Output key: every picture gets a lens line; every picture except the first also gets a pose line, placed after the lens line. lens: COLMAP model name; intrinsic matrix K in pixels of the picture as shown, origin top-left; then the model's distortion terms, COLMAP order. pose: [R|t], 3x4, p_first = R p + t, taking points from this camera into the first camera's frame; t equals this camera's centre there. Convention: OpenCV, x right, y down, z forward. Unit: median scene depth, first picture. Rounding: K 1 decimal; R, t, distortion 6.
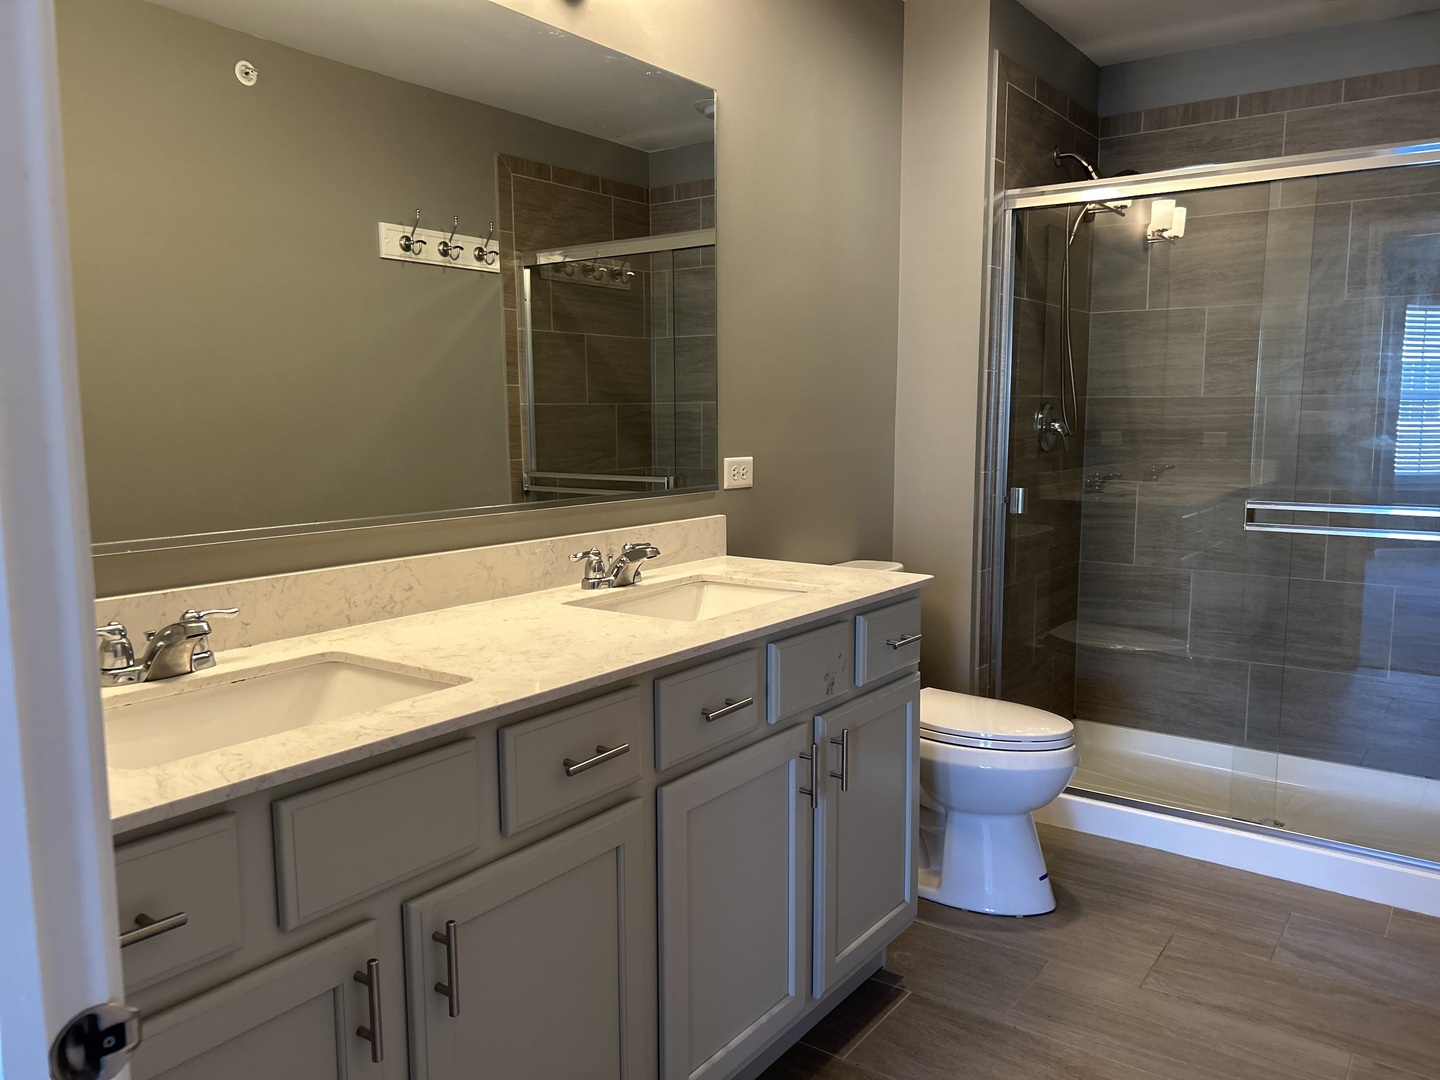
lens RADIAL K [[1075.8, 0, 720.0], [0, 1075.8, 540.0], [0, 0, 1]] dist [0.006096, 0.003832]
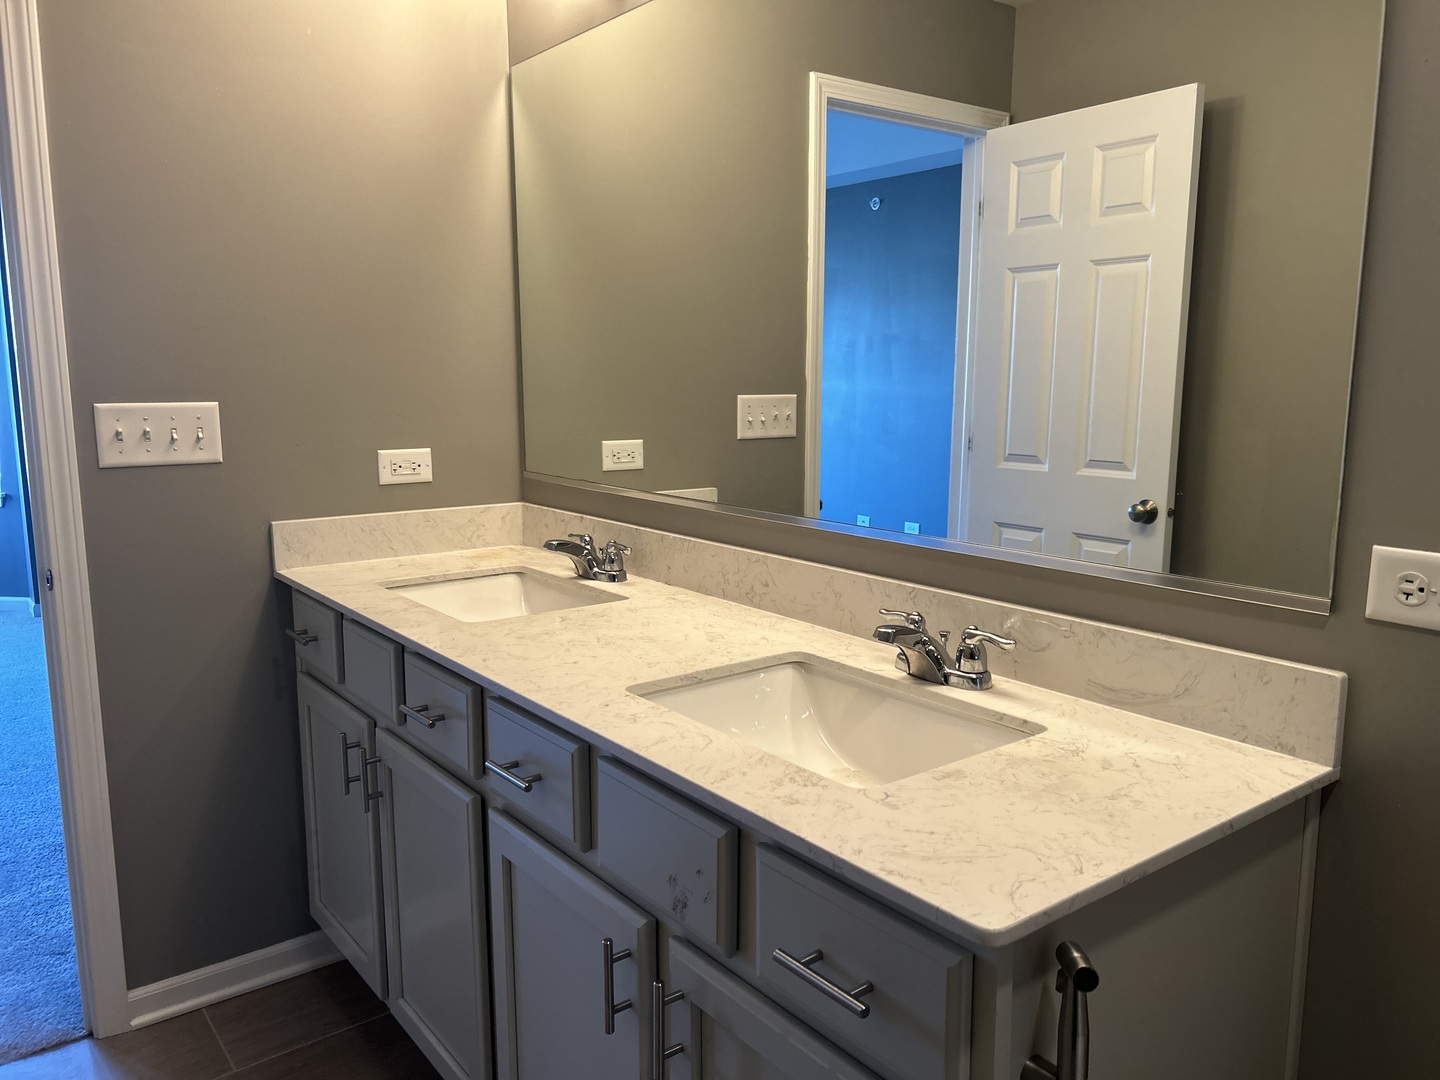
lens RADIAL K [[1075.8, 0, 720.0], [0, 1075.8, 540.0], [0, 0, 1]] dist [0.006096, 0.003832]
pose [[-0.274382, 0.155562, -0.948955, 0.654946], [-0.116397, 0.974200, 0.193355, -0.181304], [0.954550, 0.163509, -0.249196, 1.199138]]
